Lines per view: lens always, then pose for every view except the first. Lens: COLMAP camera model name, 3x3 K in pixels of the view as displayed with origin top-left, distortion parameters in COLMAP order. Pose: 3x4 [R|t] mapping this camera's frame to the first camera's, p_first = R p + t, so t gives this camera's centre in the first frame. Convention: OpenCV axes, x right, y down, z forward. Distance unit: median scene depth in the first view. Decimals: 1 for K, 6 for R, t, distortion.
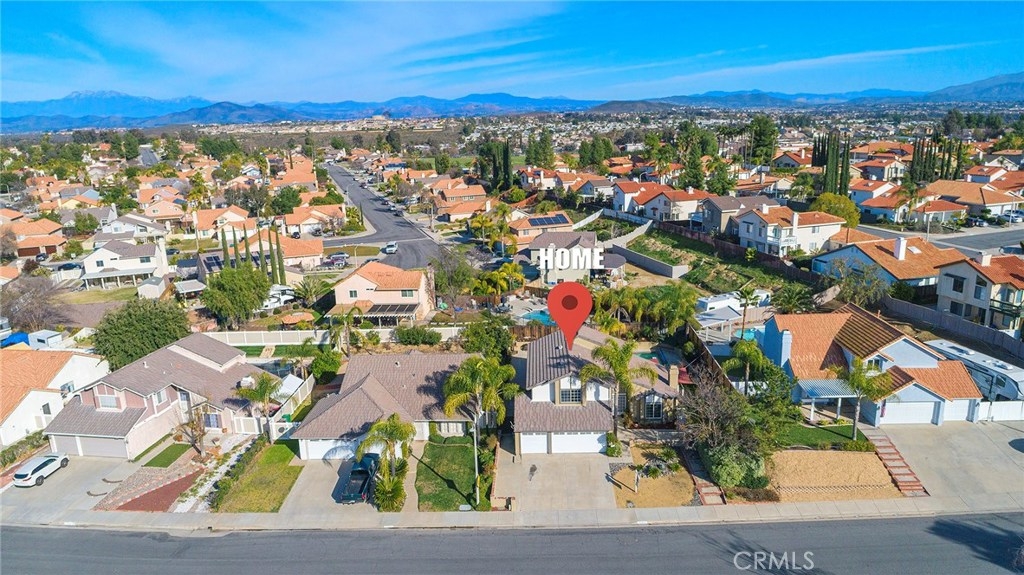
lens RADIAL K [[686.5, 0, 512.3], [0, 686.5, 293.0], [0, 0, 1]] dist [-0.015248, 0.003798]
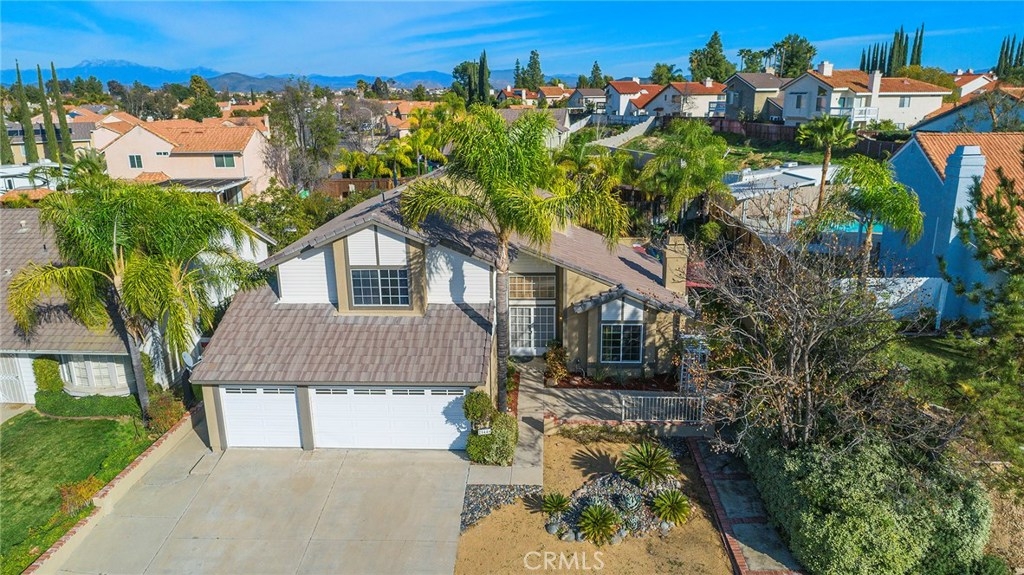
lens RADIAL K [[686.5, 0, 512.3], [0, 686.5, 293.0], [0, 0, 1]] dist [-0.015248, 0.003798]
pose [[0.999721, 0.021100, -0.010573, 0.149171], [-0.020763, 0.999303, 0.031032, 0.133560], [0.011221, -0.030804, 0.999462, 0.617368]]
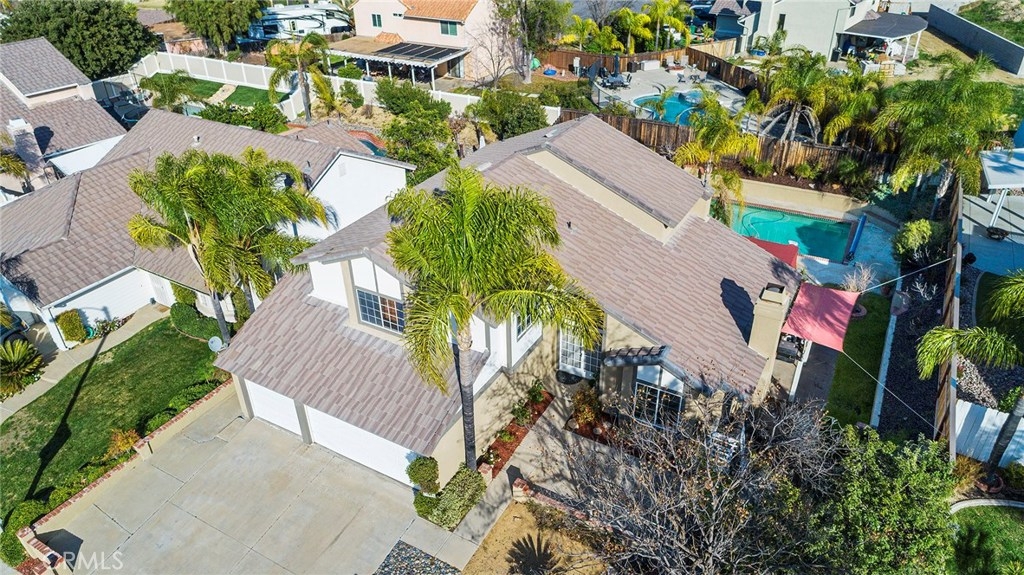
lens RADIAL K [[686.5, 0, 512.3], [0, 686.5, 293.0], [0, 0, 1]] dist [-0.015248, 0.003798]
pose [[0.885408, 0.256899, -0.387371, 0.260995], [-0.127123, 0.935448, 0.329813, 0.018165], [0.447094, -0.242775, 0.860911, 0.698744]]
